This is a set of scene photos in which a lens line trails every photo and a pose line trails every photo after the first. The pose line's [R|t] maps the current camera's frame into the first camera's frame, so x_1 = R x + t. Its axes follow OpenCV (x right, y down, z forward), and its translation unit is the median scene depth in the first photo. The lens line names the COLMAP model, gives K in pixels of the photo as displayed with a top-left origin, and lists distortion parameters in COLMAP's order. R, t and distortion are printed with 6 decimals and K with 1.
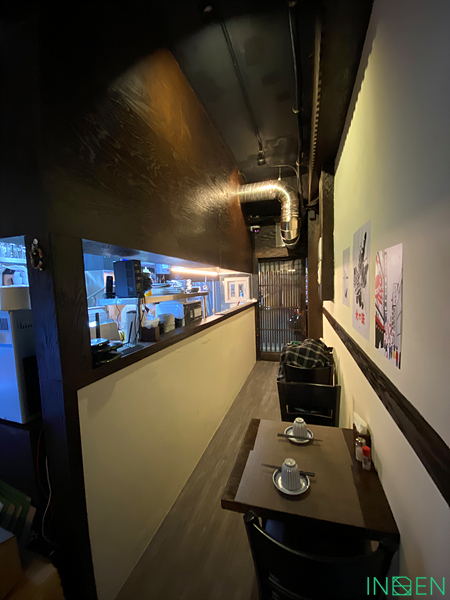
lens RADIAL K [[247.0, 0, 225.8], [0, 247.0, 302.7], [0, 0, 1]] dist [0.021204, -0.021449]
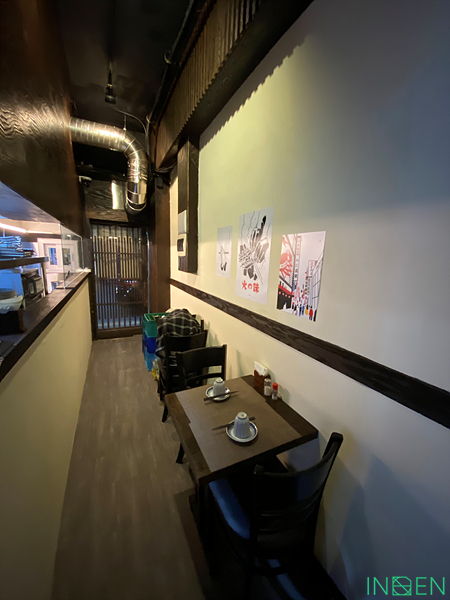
lens RADIAL K [[247.0, 0, 225.8], [0, 247.0, 302.7], [0, 0, 1]] dist [0.021204, -0.021449]
pose [[0.717480, -0.069640, 0.693089, -0.180024], [-0.010726, 0.993767, 0.110956, 0.001829], [-0.696497, -0.087043, 0.712261, 0.093861]]
